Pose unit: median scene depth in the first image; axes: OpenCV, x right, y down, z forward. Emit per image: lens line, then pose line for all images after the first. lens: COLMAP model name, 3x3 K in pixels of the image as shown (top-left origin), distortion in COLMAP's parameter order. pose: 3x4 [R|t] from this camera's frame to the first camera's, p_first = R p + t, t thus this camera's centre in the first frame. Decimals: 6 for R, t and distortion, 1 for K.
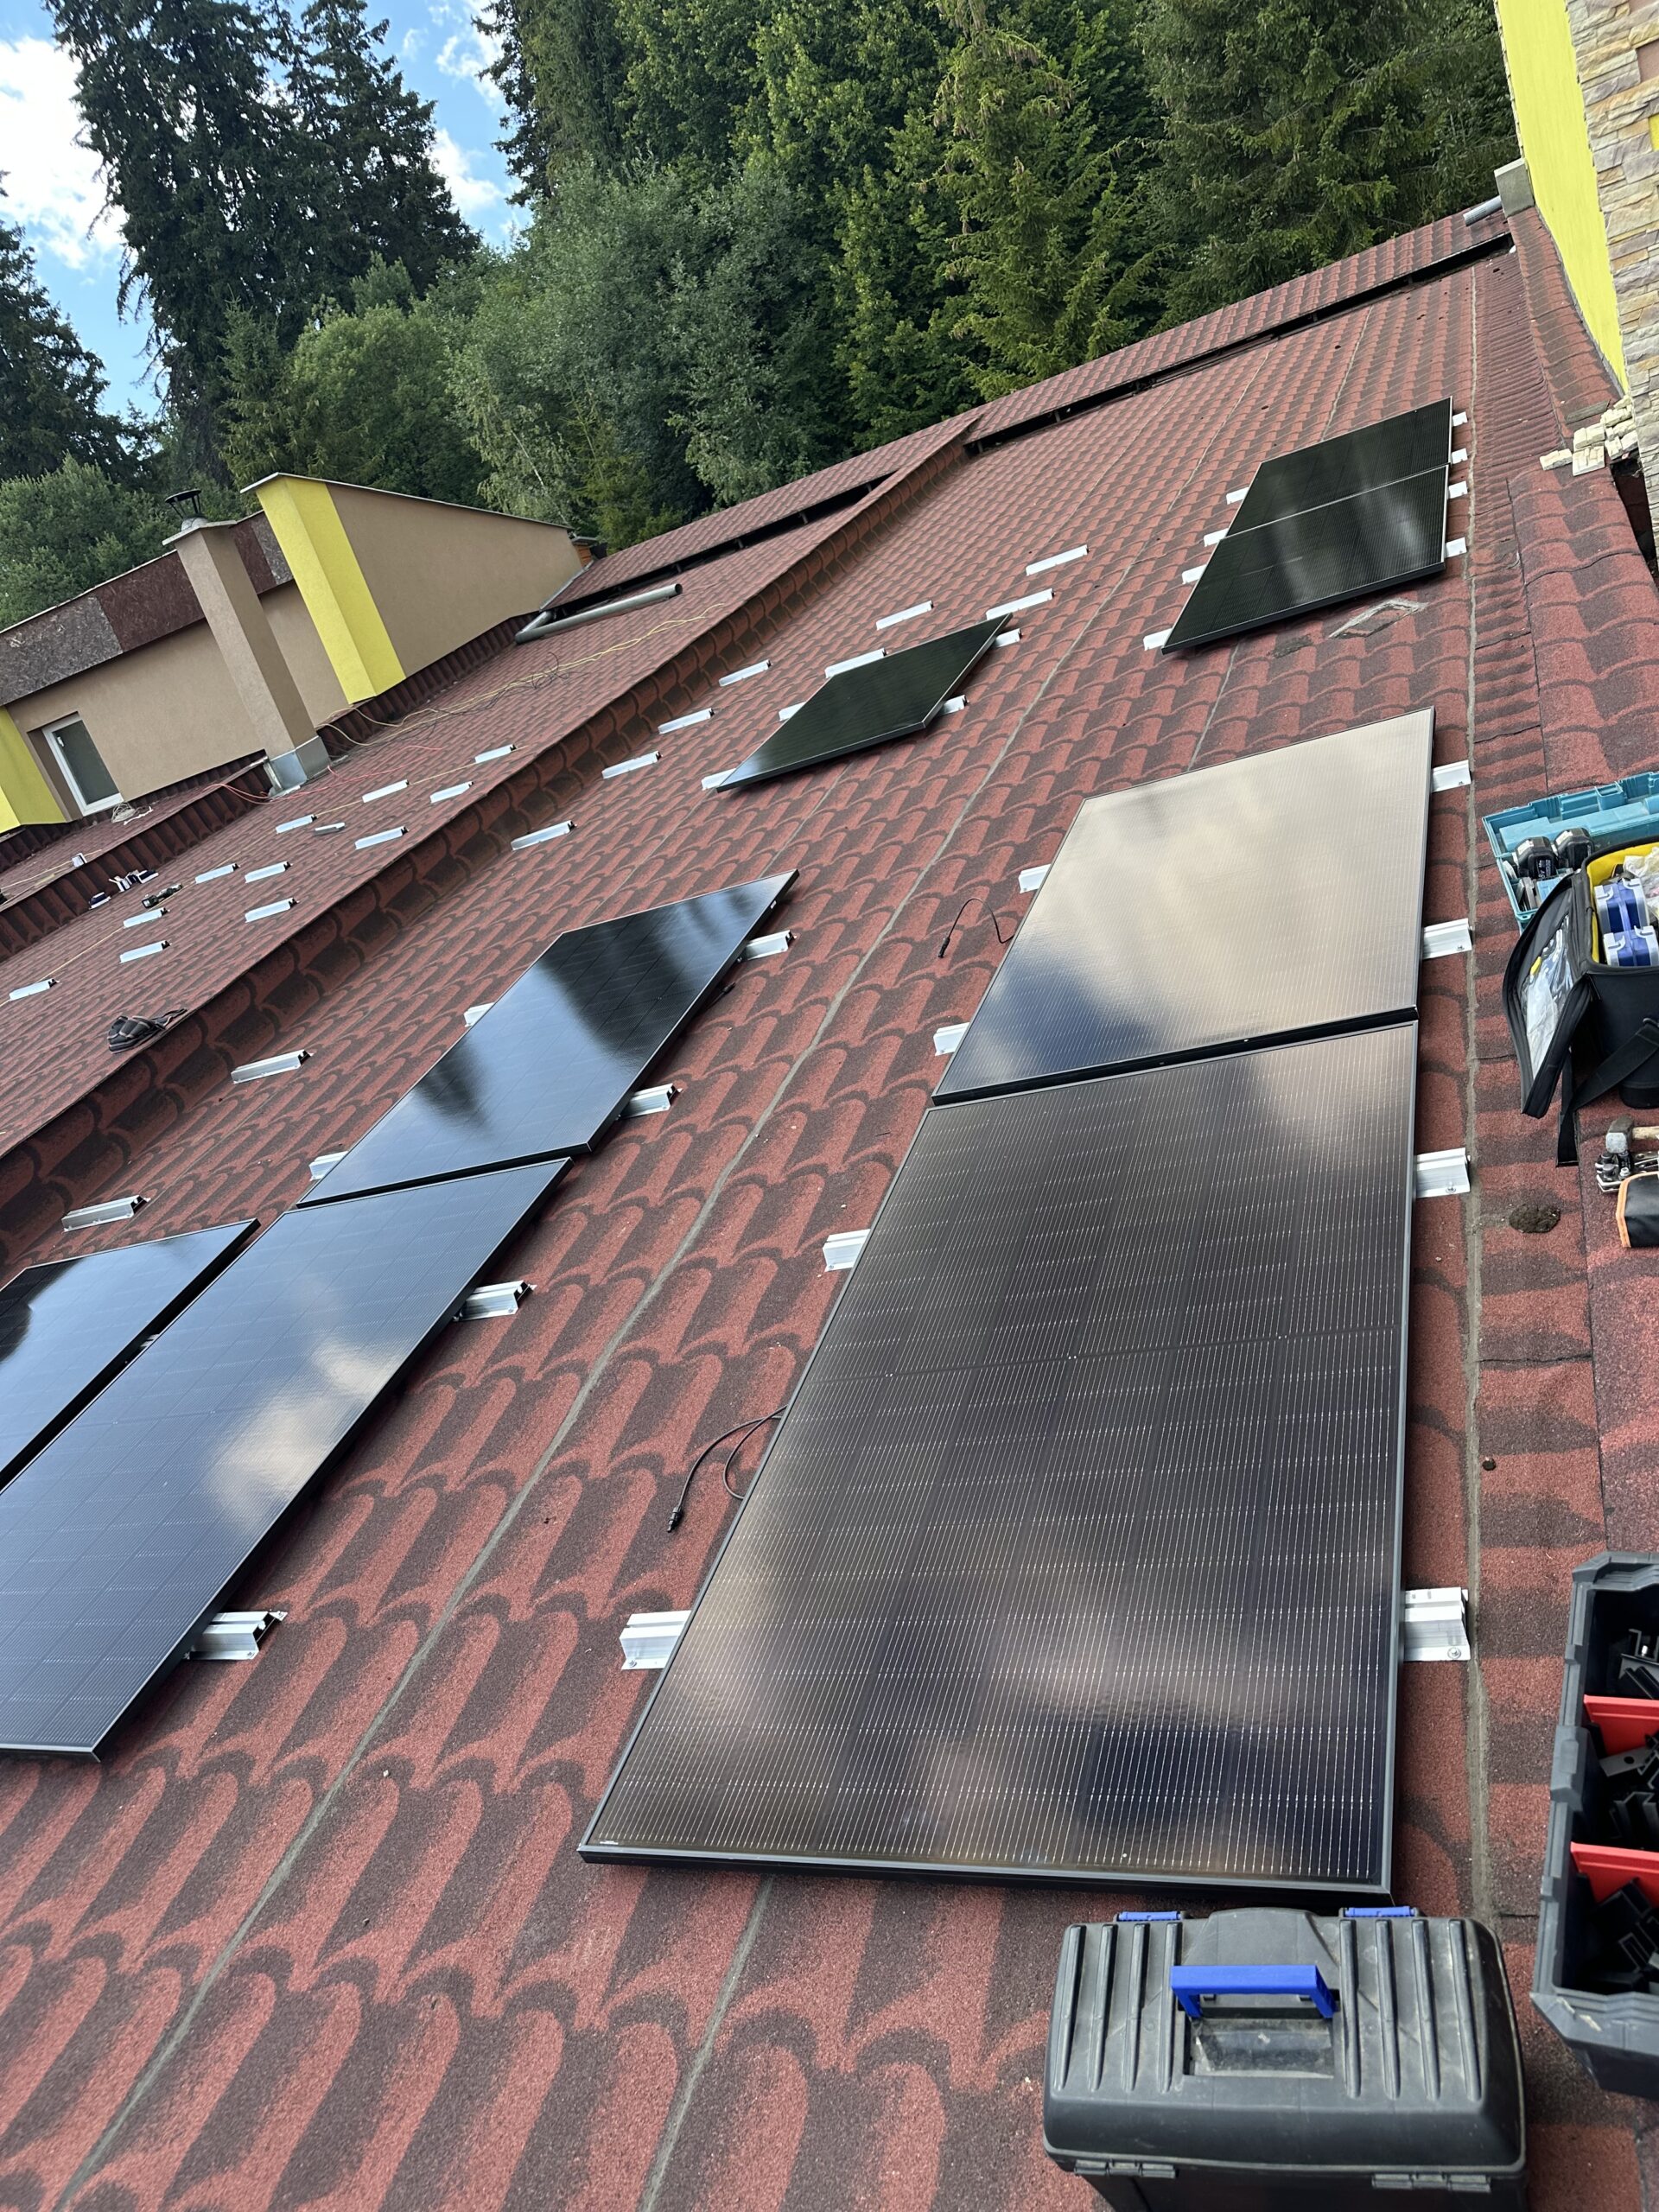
lens RADIAL K [[1566.6, 0, 829.5], [0, 1566.6, 1106.0], [0, 0, 1]] dist [0.034005, -0.034075]
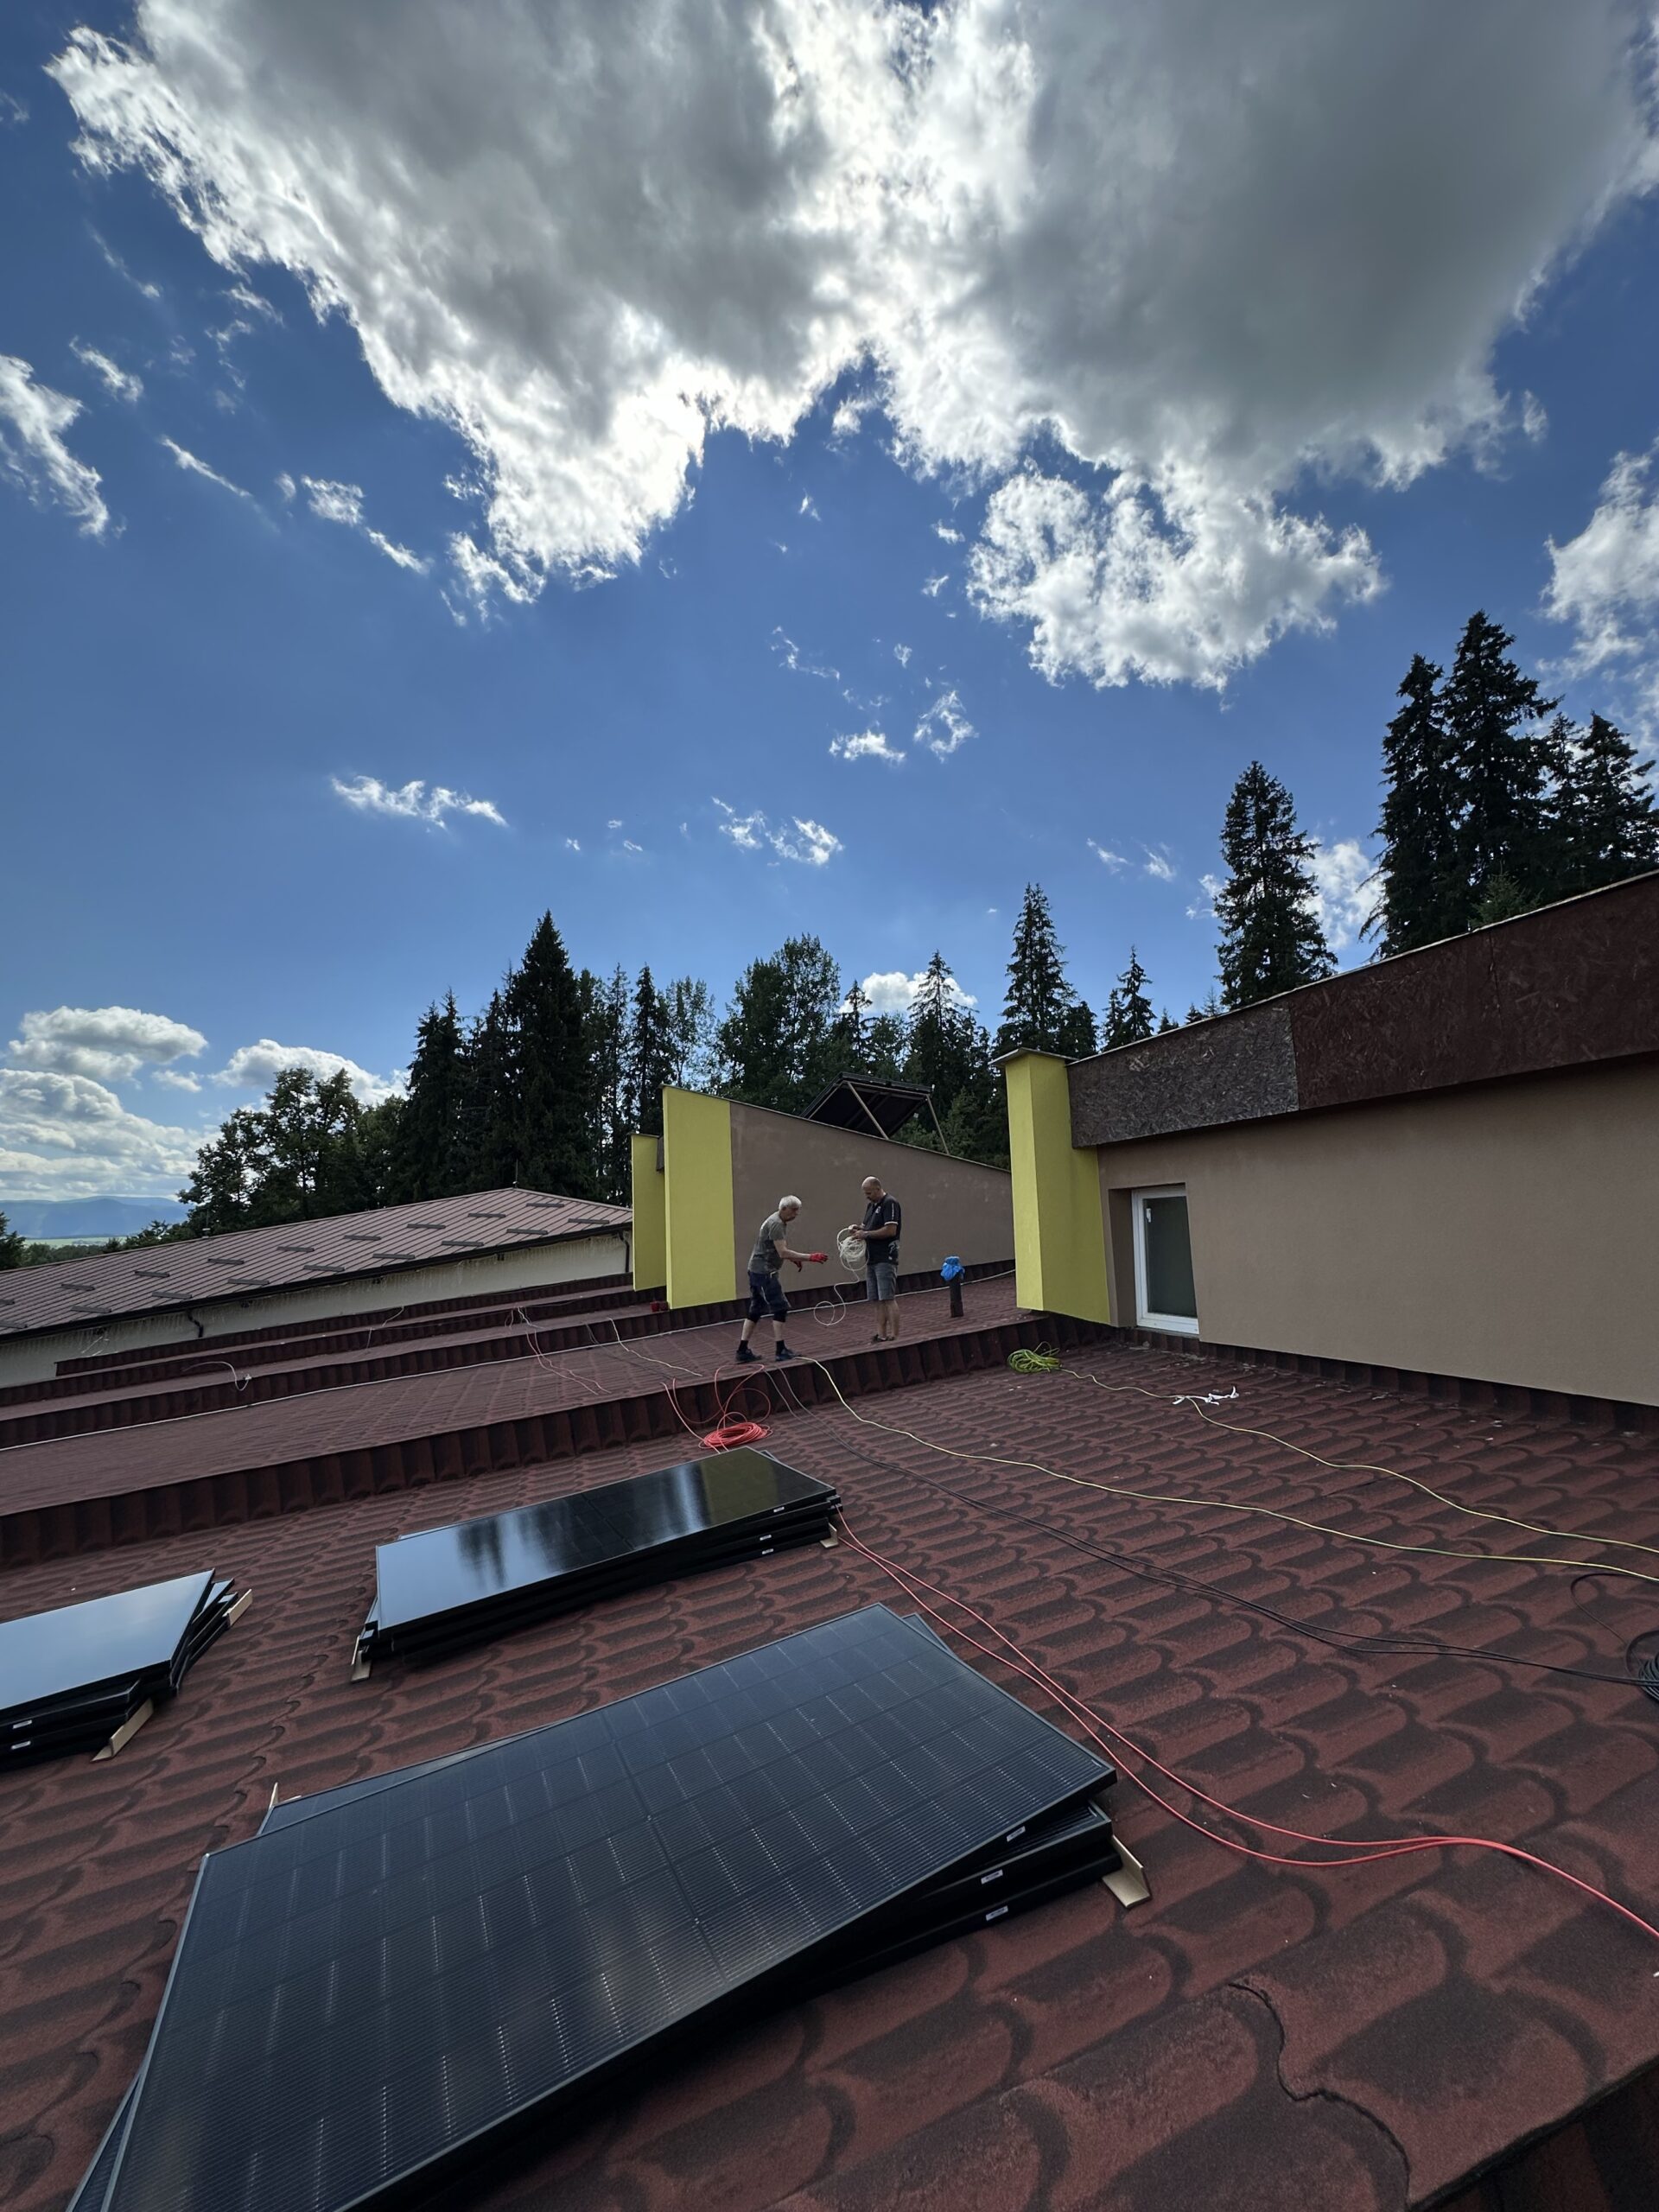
lens RADIAL K [[872.9, 0, 840.2], [0, 872.9, 1114.9], [0, 0, 1]] dist [-0.014245, 0.009081]
pose [[0.617881, 0.212818, -0.756923, -0.192813], [-0.430413, 0.897176, -0.099097, -0.114358], [0.658003, 0.387019, 0.645947, 0.427034]]
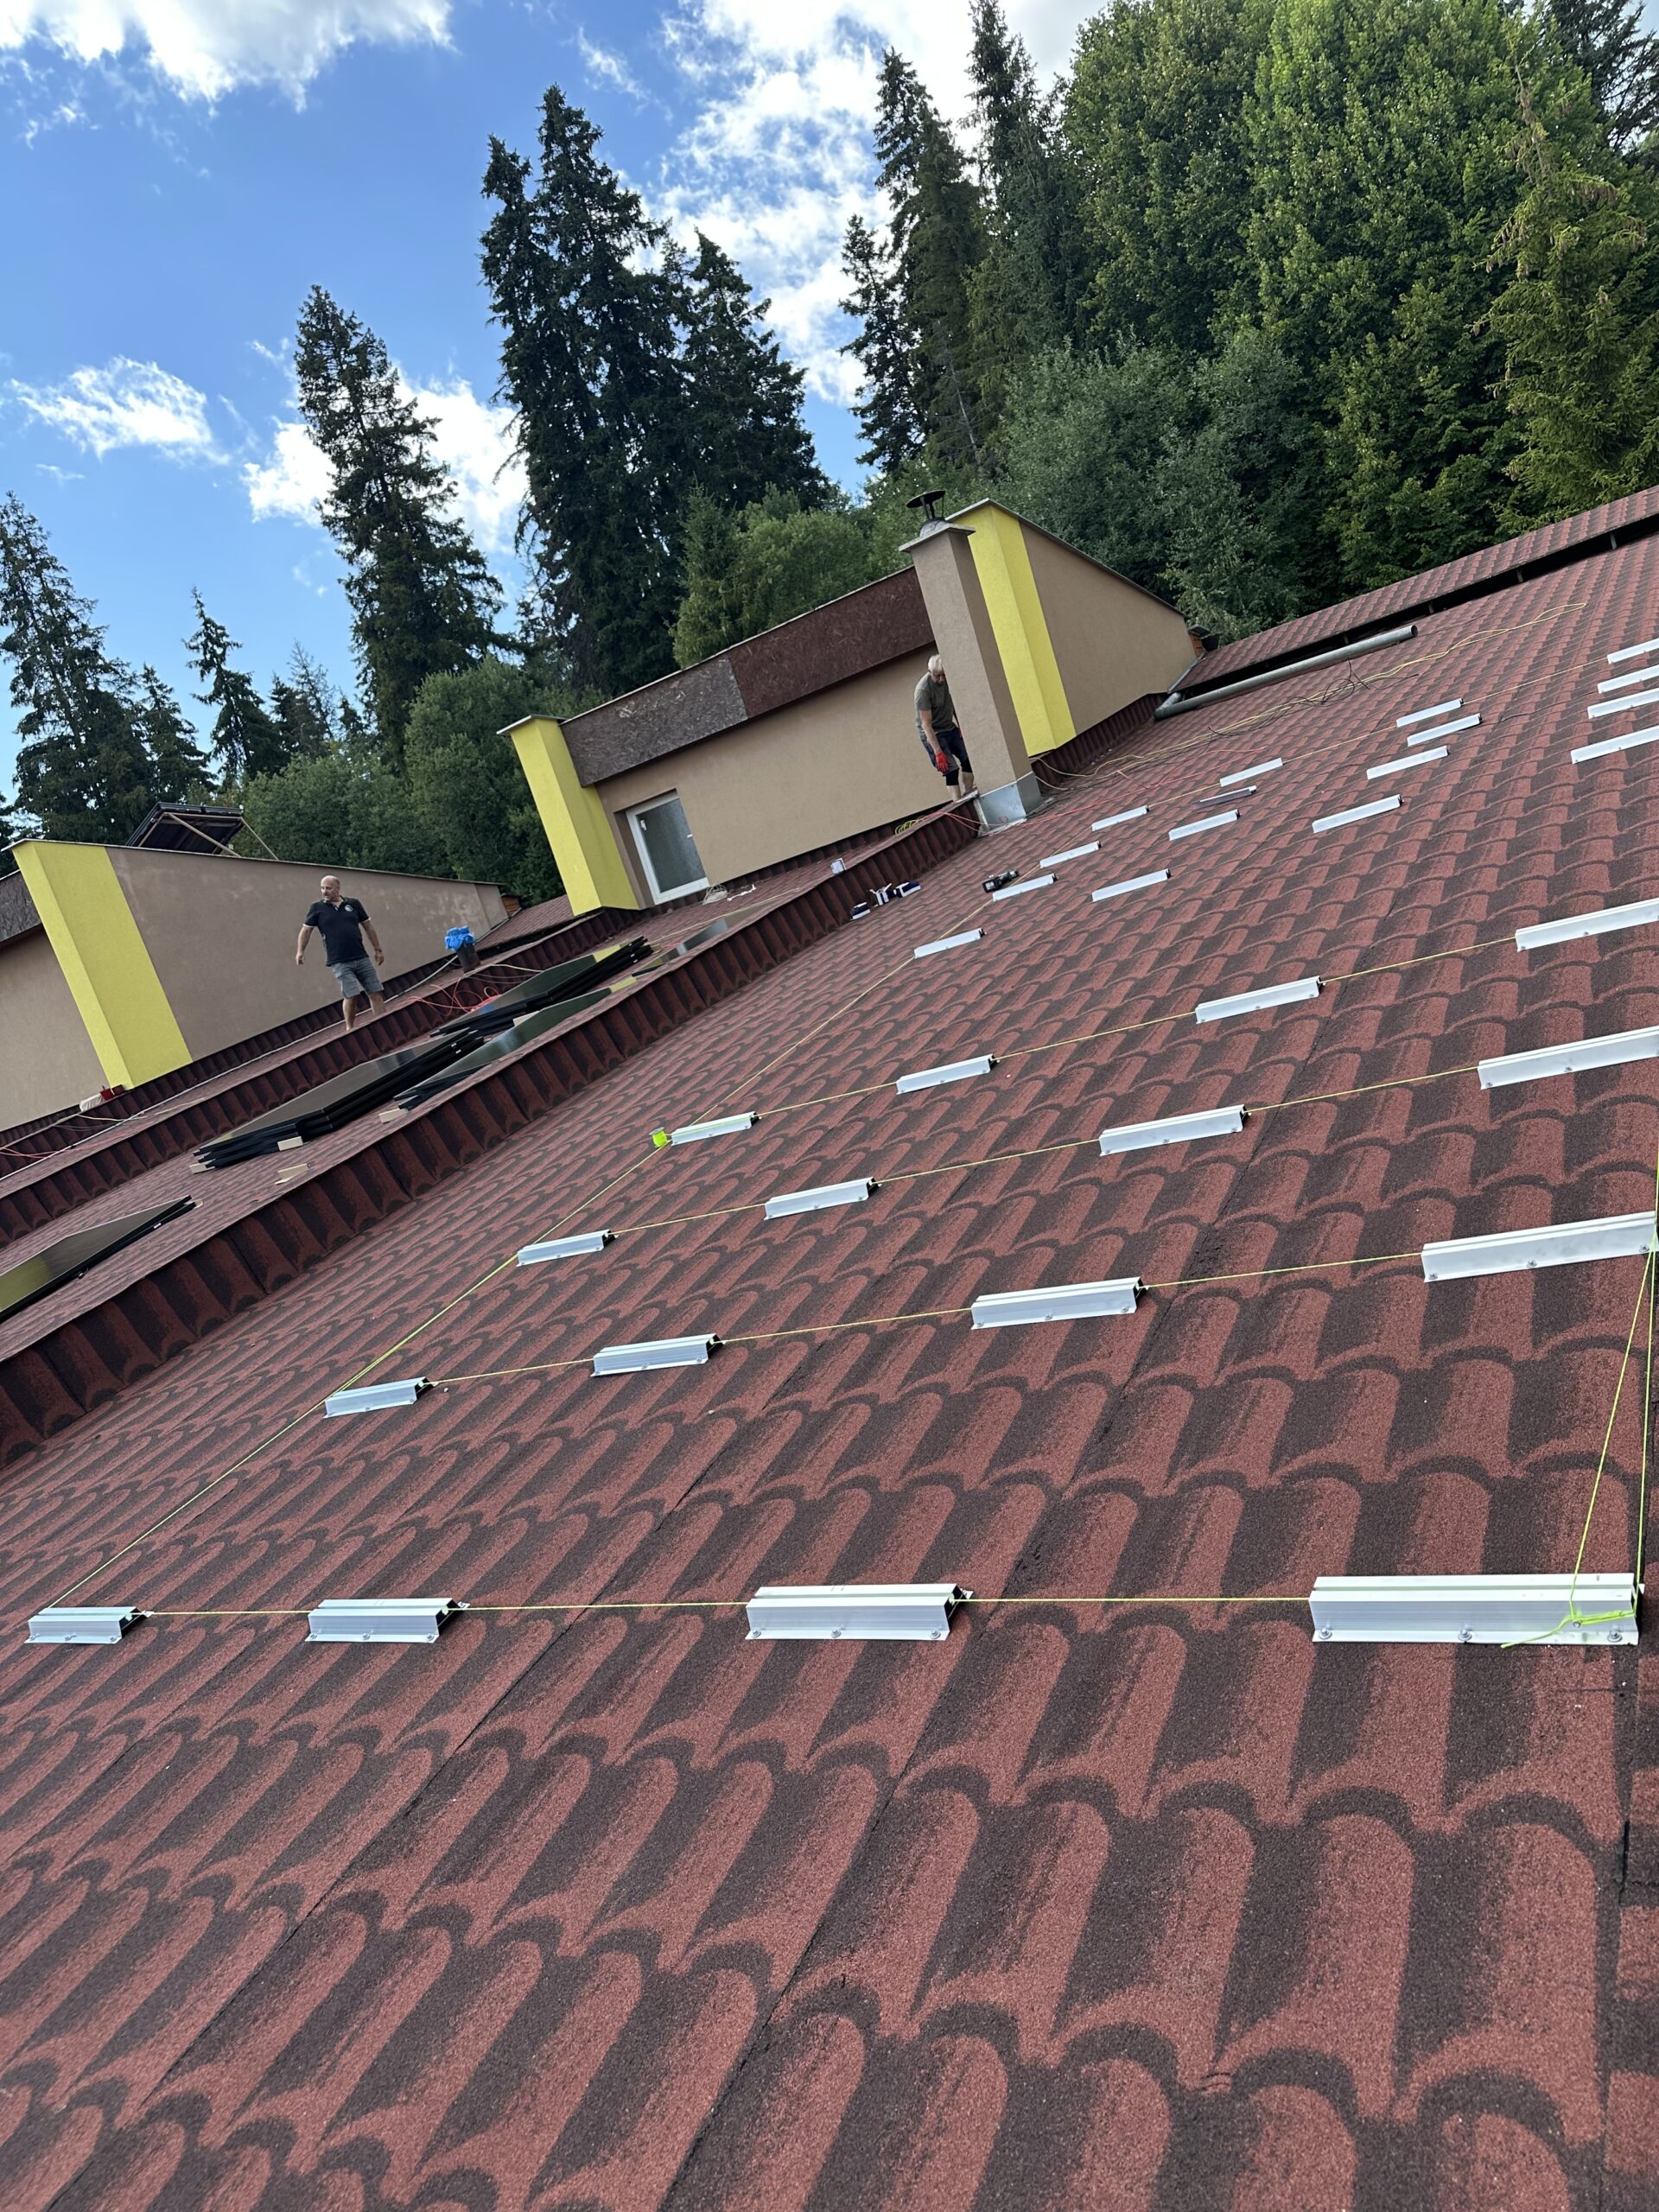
lens RADIAL K [[1559.4, 0, 829.5], [0, 1559.4, 1106.0], [0, 0, 1]] dist [0.020598, -0.022526]
pose [[0.990152, 0.042046, -0.133533, -0.161349], [-0.062339, 0.986469, -0.151633, 0.043472], [0.125350, 0.158464, 0.979376, 0.087703]]
